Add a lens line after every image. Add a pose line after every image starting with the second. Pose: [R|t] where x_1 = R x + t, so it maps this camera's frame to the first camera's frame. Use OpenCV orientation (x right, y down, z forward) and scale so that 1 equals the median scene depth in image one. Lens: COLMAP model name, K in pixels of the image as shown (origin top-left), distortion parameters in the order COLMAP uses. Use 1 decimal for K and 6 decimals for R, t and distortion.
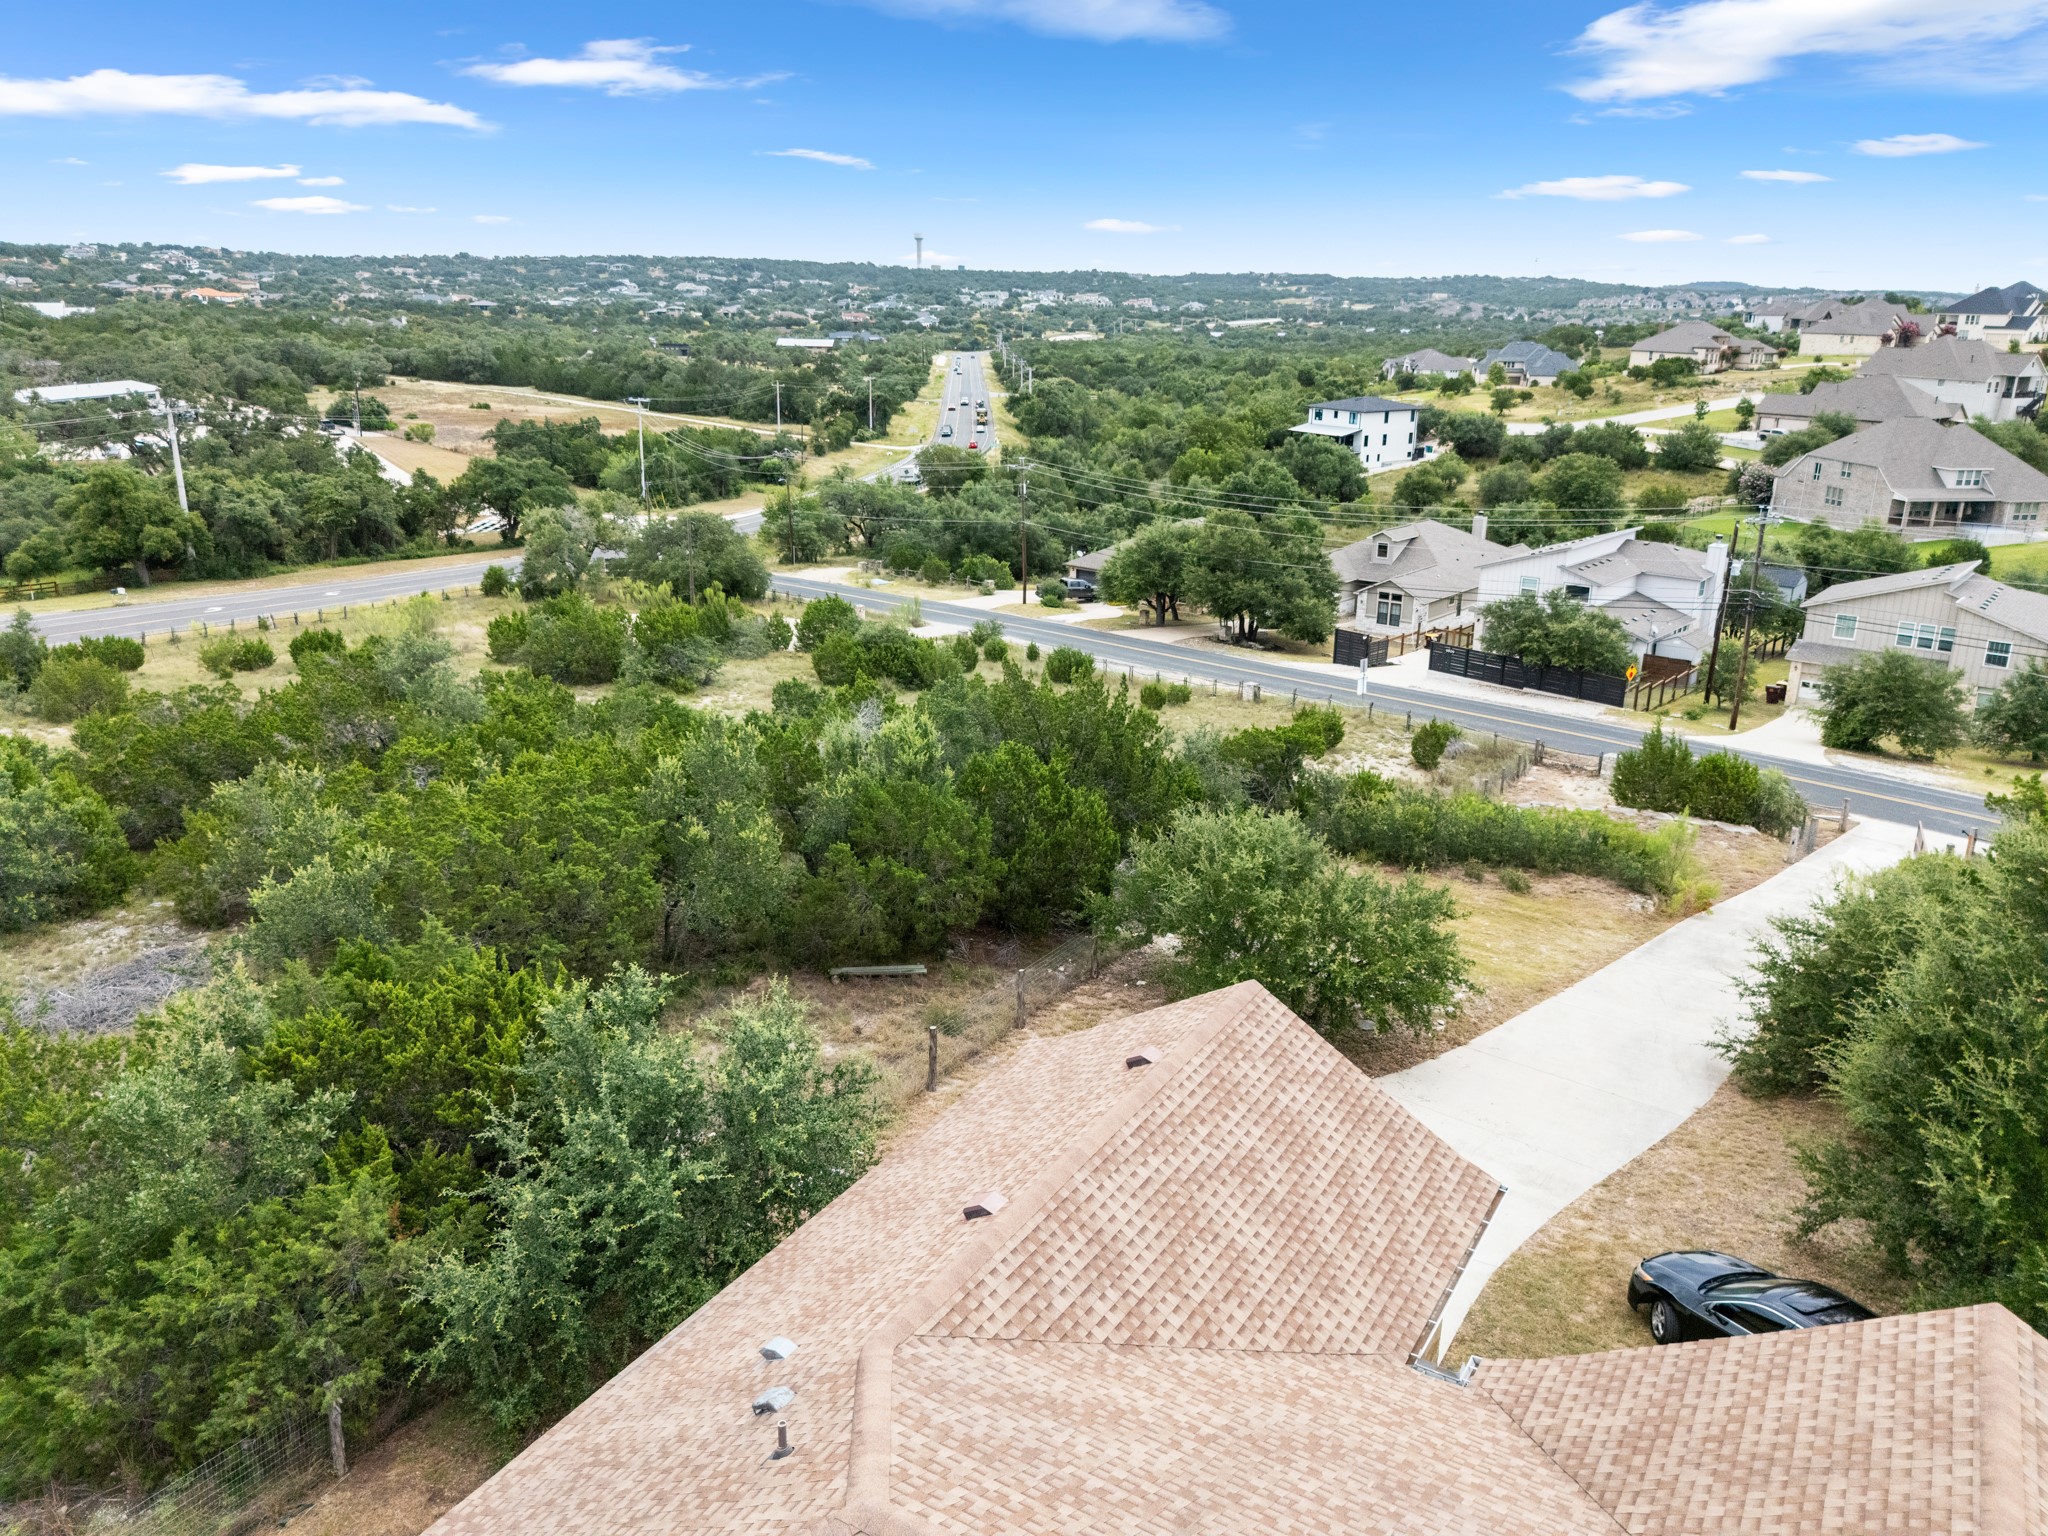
lens RADIAL K [[1482.8, 0, 1030.2], [0, 1482.8, 773.1], [0, 0, 1]] dist [0.059875, -0.068443]
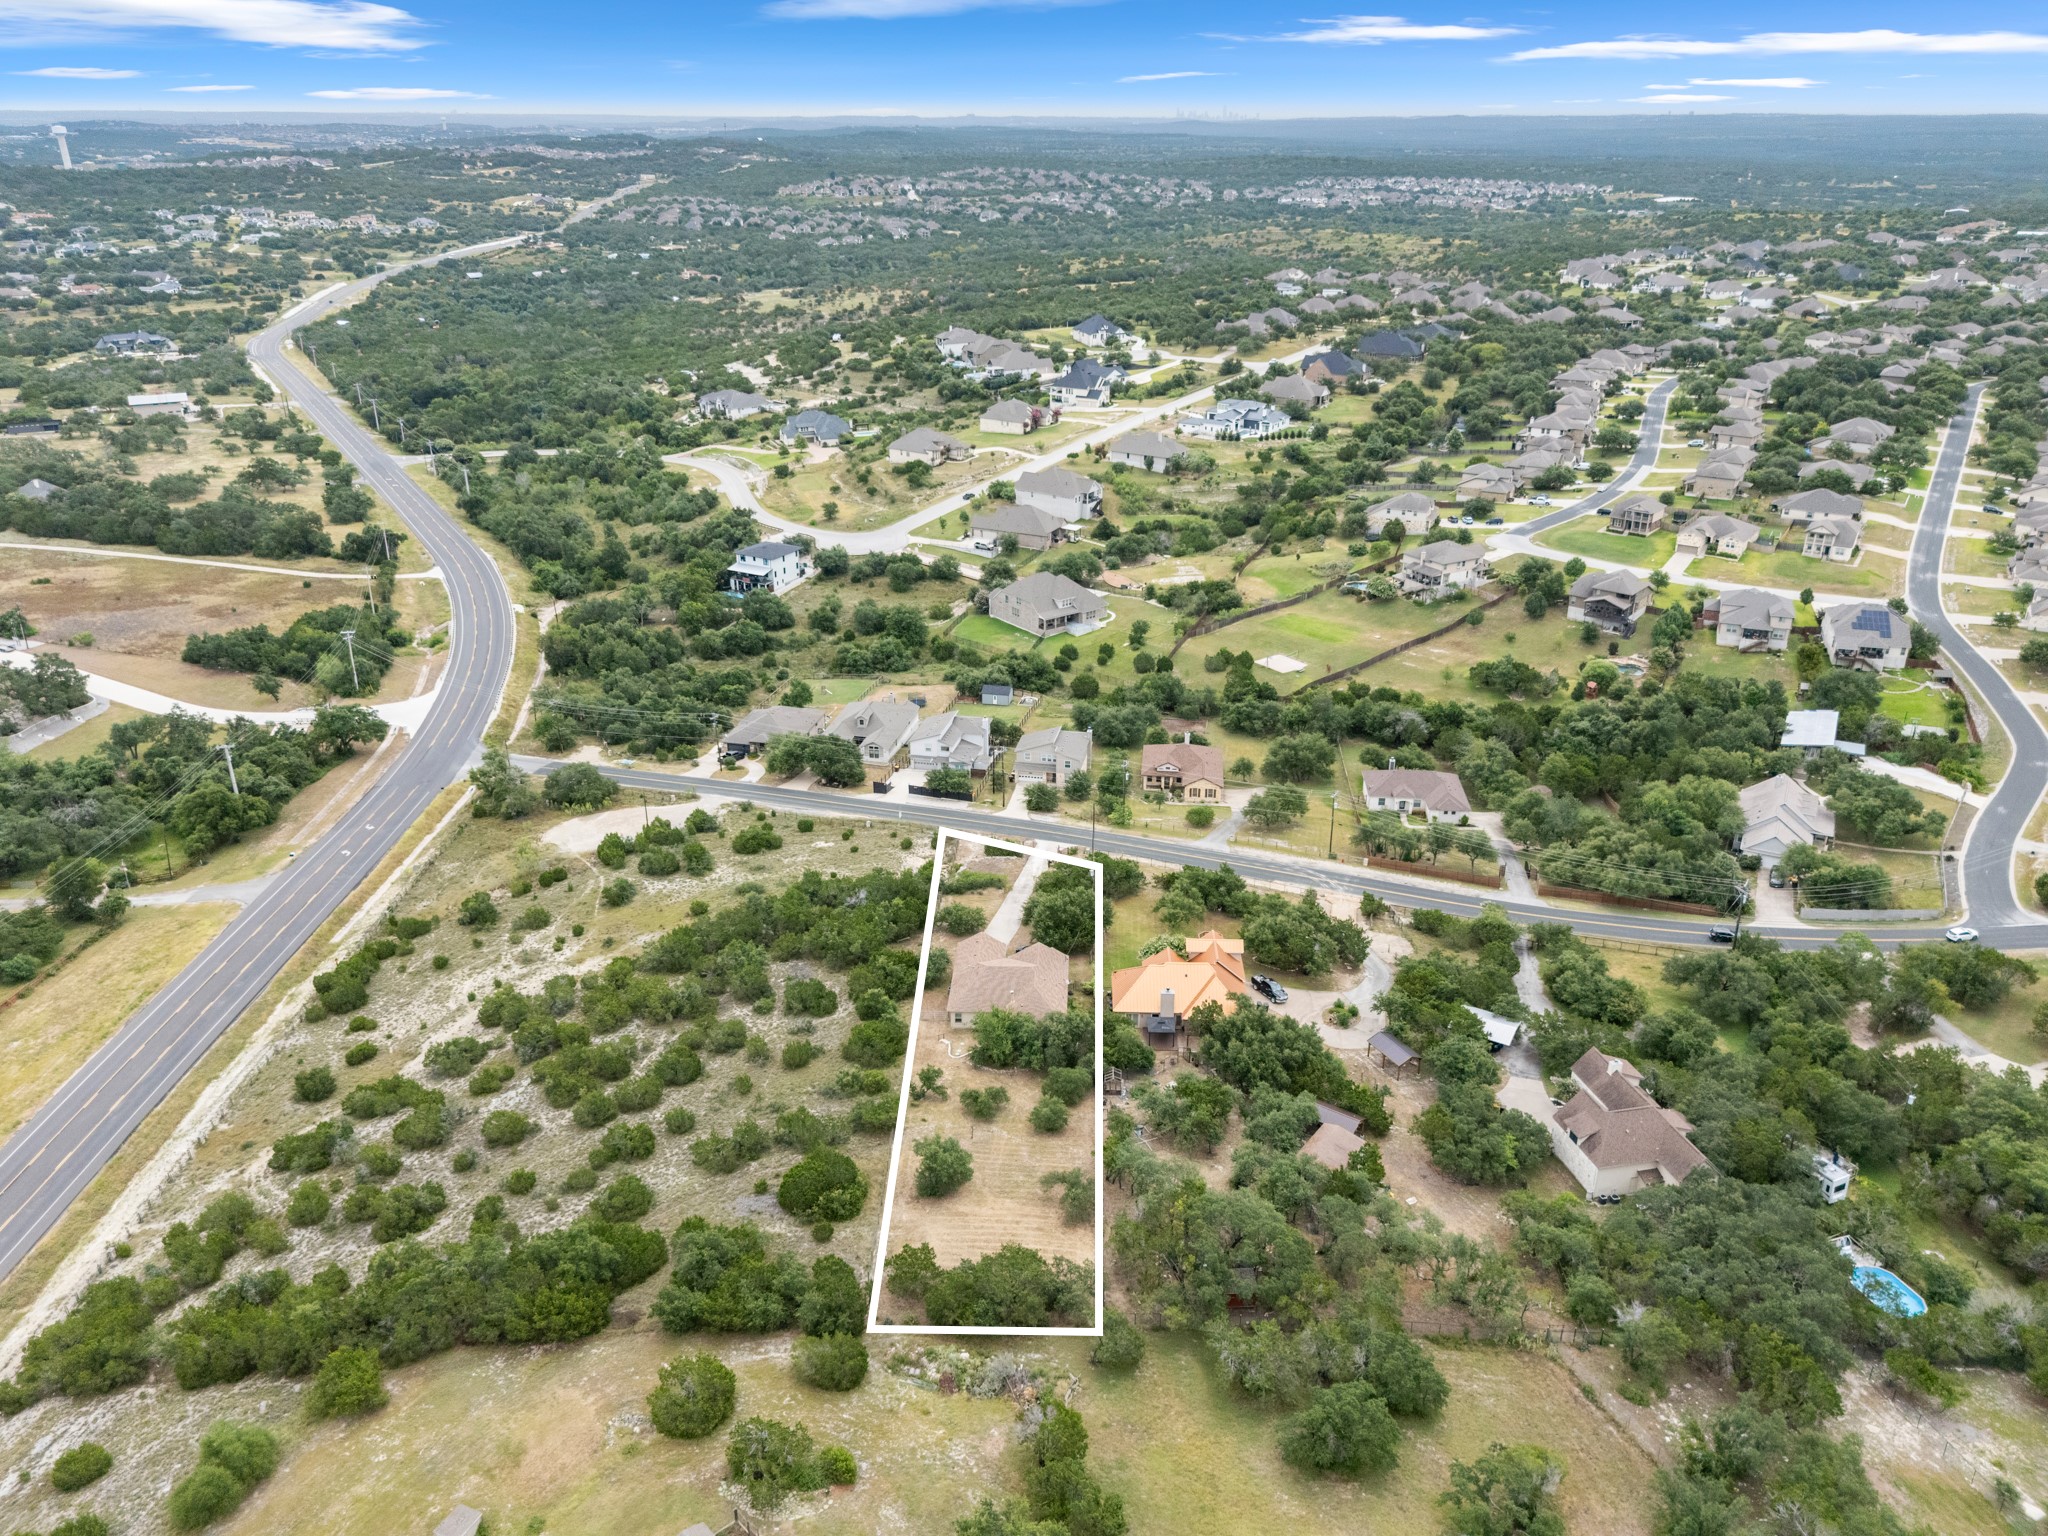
lens RADIAL K [[1482.8, 0, 1030.2], [0, 1482.8, 773.1], [0, 0, 1]] dist [0.059875, -0.068443]
pose [[0.875882, -0.203759, 0.437394, -0.366498], [0.155654, 0.977320, 0.143585, -0.226386], [-0.456731, -0.057682, 0.887733, -0.789340]]
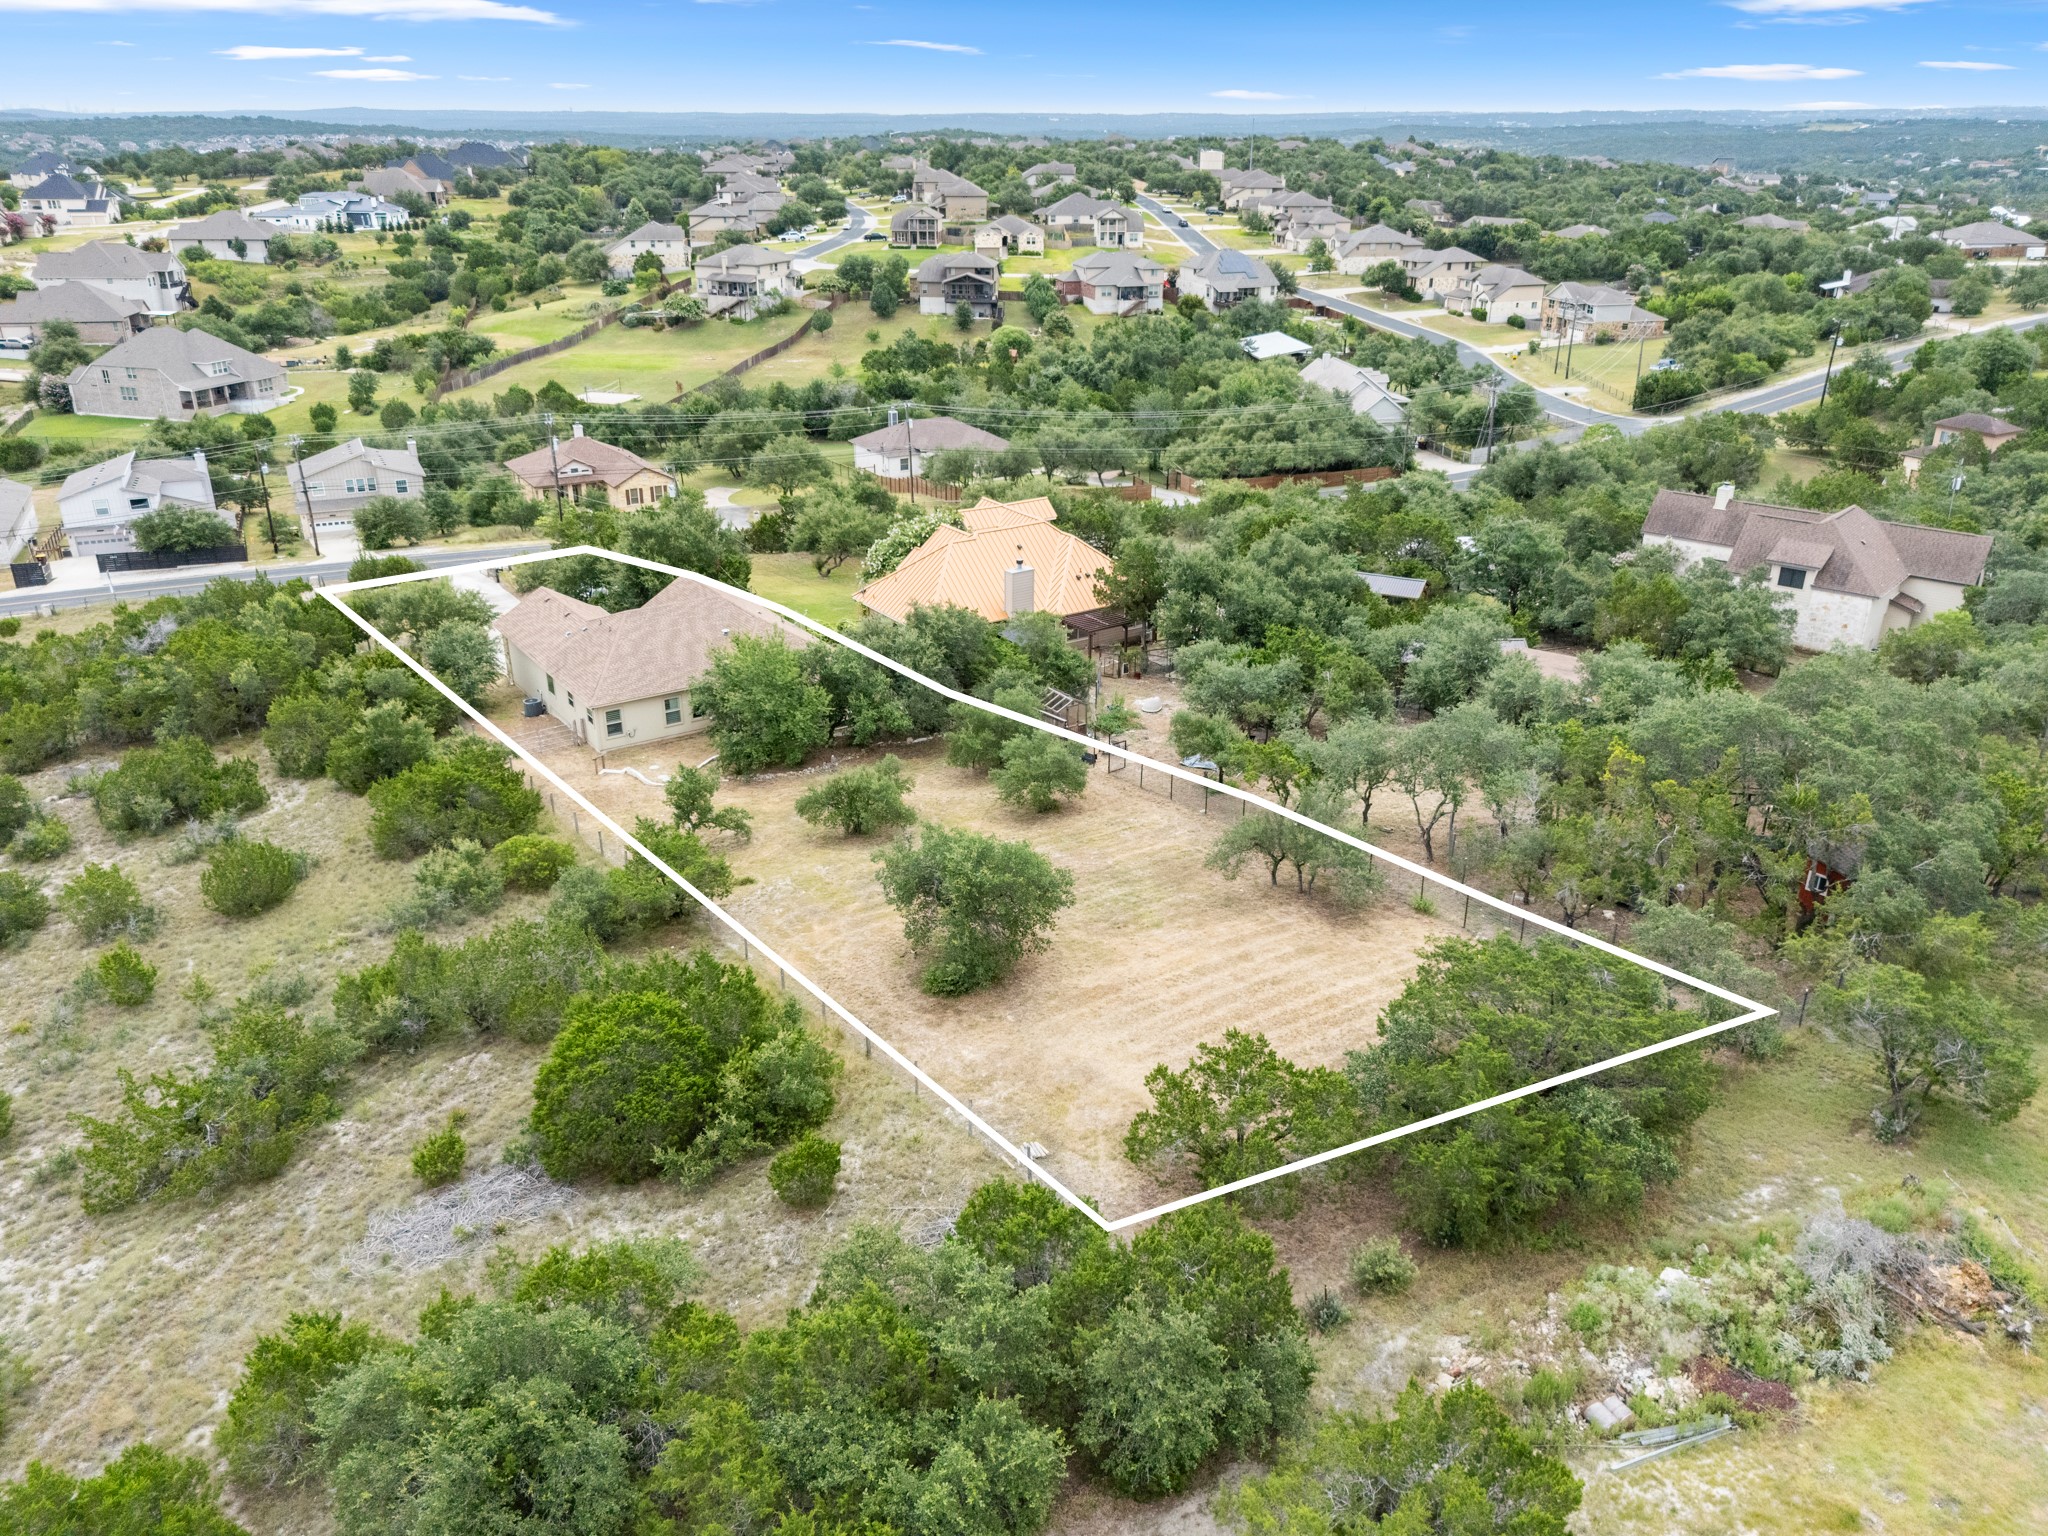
lens RADIAL K [[1482.8, 0, 1030.2], [0, 1482.8, 773.1], [0, 0, 1]] dist [0.059875, -0.068443]
pose [[0.405747, -0.371326, 0.835157, -0.319396], [0.277447, 0.920675, 0.274556, -0.017782], [-0.870858, 0.120311, 0.476584, -0.240677]]
